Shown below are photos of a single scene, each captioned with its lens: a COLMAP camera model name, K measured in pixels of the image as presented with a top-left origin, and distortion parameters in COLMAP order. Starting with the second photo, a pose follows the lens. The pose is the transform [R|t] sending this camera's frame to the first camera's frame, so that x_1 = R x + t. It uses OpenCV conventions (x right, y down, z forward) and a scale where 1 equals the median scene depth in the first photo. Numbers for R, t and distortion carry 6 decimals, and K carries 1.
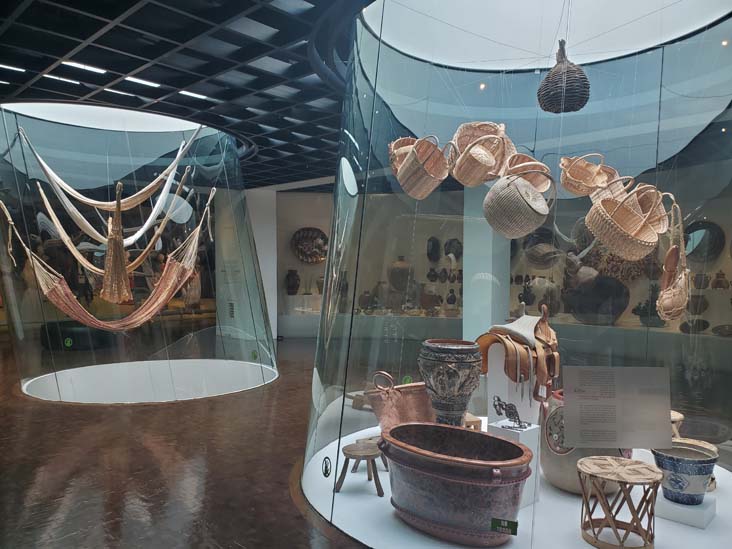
lens RADIAL K [[544.4, 0, 365.7], [0, 544.4, 274.7], [0, 0, 1]] dist [0.036311, -0.051449]
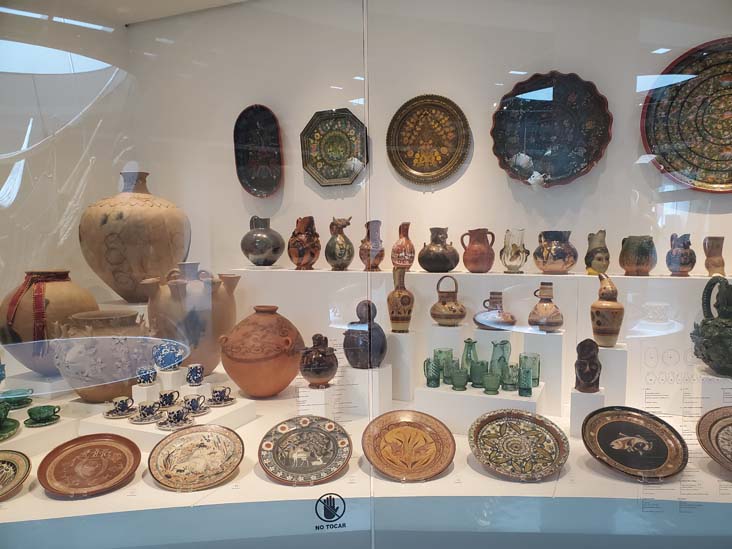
lens RADIAL K [[544.4, 0, 365.9], [0, 544.4, 276.4], [0, 0, 1]] dist [0.036311, -0.051449]
pose [[0.927195, -0.029166, 0.373443, 0.070449], [0.010337, 0.998577, 0.052324, 0.003862], [-0.374437, -0.044654, 0.926176, 0.743914]]
